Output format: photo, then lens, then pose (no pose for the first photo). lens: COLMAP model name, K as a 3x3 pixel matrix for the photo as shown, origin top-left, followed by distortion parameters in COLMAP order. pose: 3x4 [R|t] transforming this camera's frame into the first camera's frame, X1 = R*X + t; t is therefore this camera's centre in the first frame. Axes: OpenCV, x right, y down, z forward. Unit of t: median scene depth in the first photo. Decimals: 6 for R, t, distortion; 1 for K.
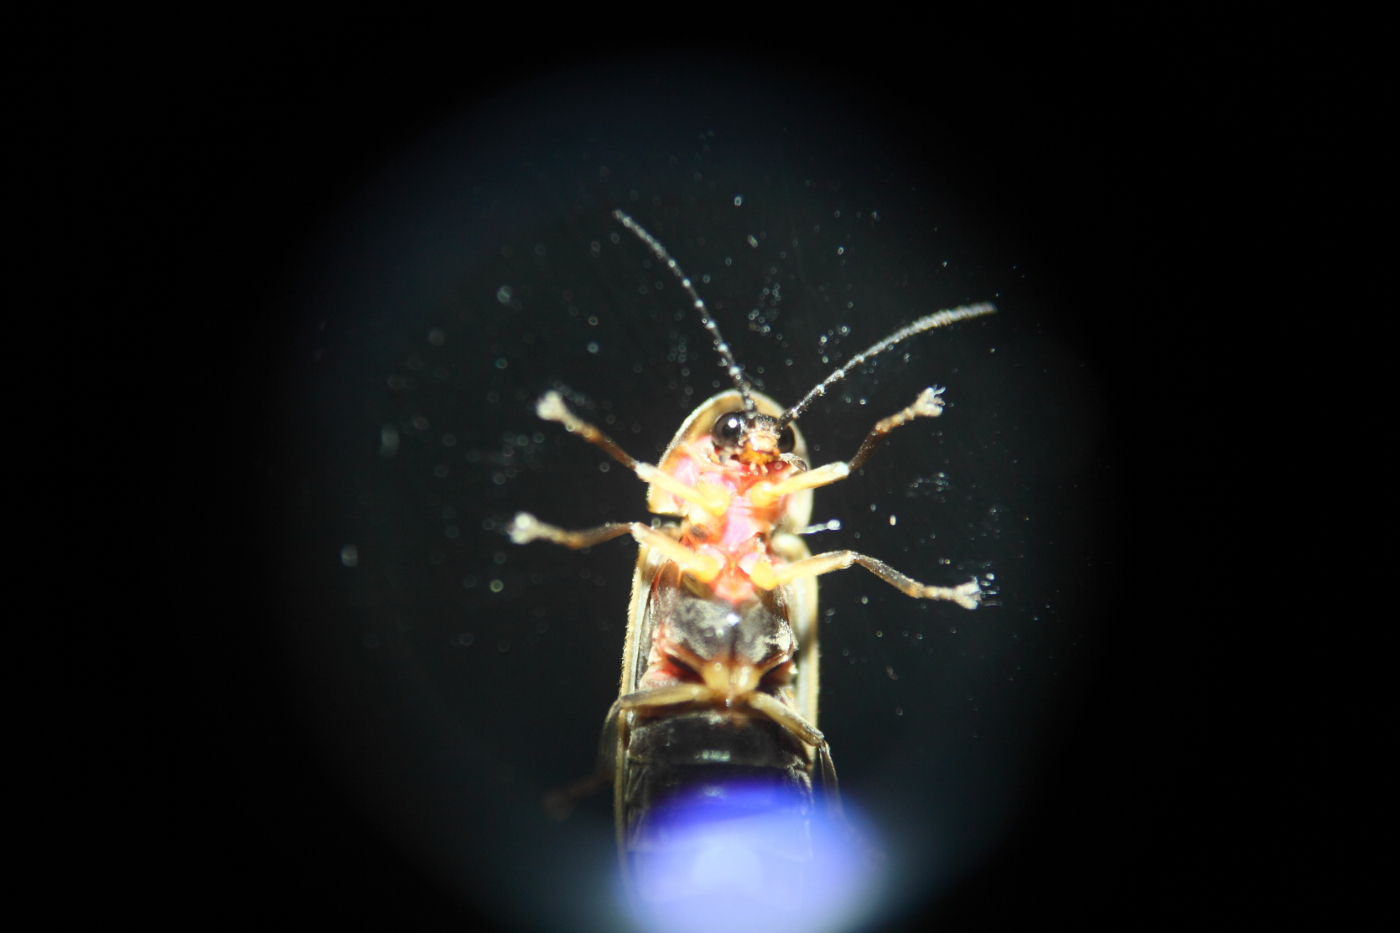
lens RADIAL K [[3331.8, 0, 699.0], [0, 3331.8, 467.2], [0, 0, 1]] dist [0.091778, 0.000000]
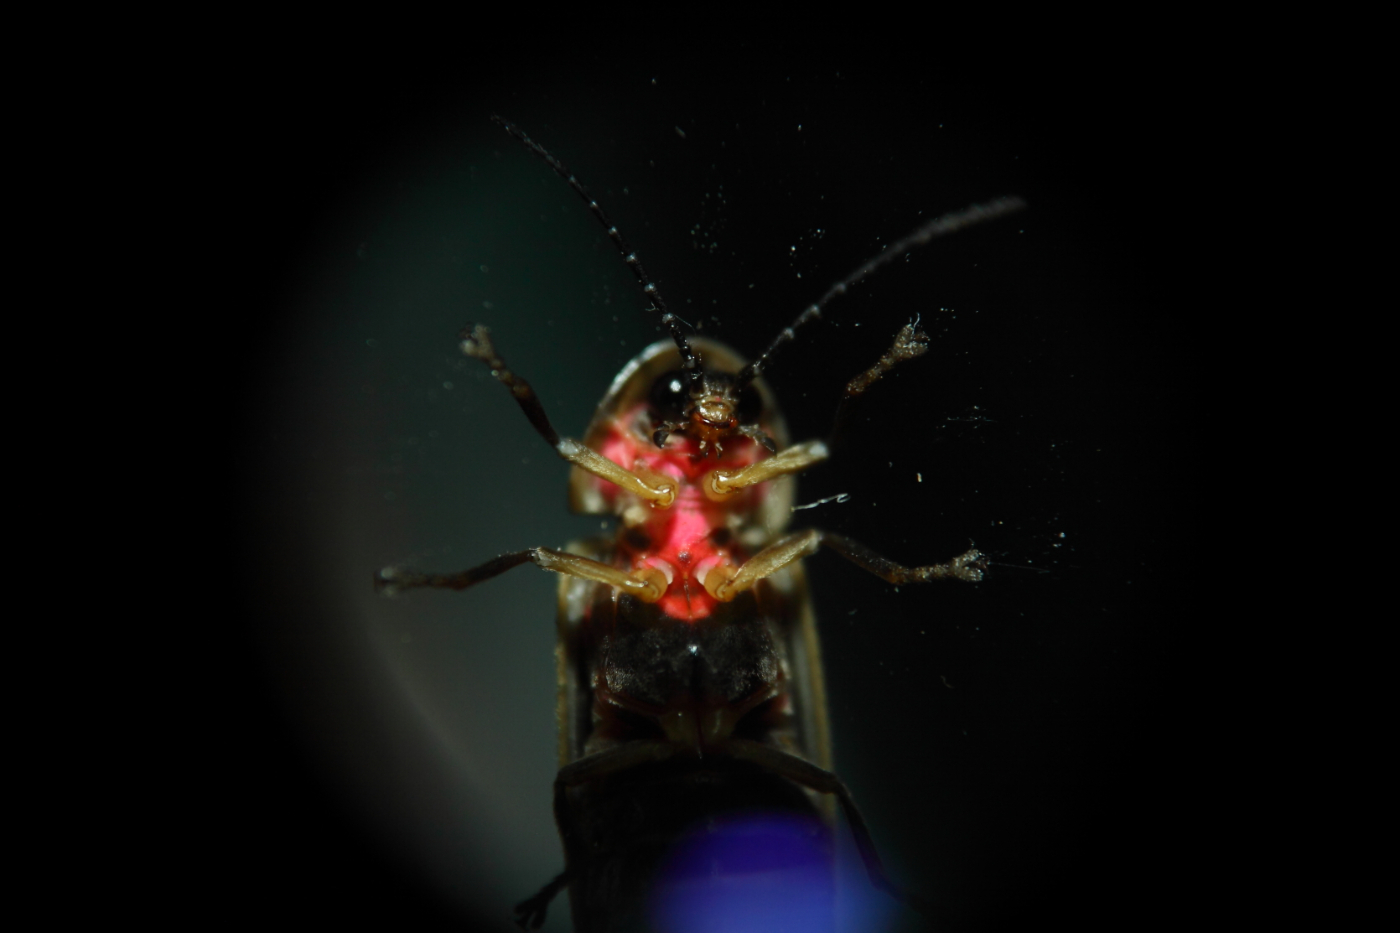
lens RADIAL K [[7783.5, 0, 702.0], [0, 7783.5, 466.7], [0, 0, 1]] dist [-2.990018, 0.000000]
pose [[0.997131, -0.075138, 0.009163, -0.000625], [0.075144, 0.997173, -0.000294, 0.005227], [-0.009115, 0.000981, 0.999958, -0.735354]]
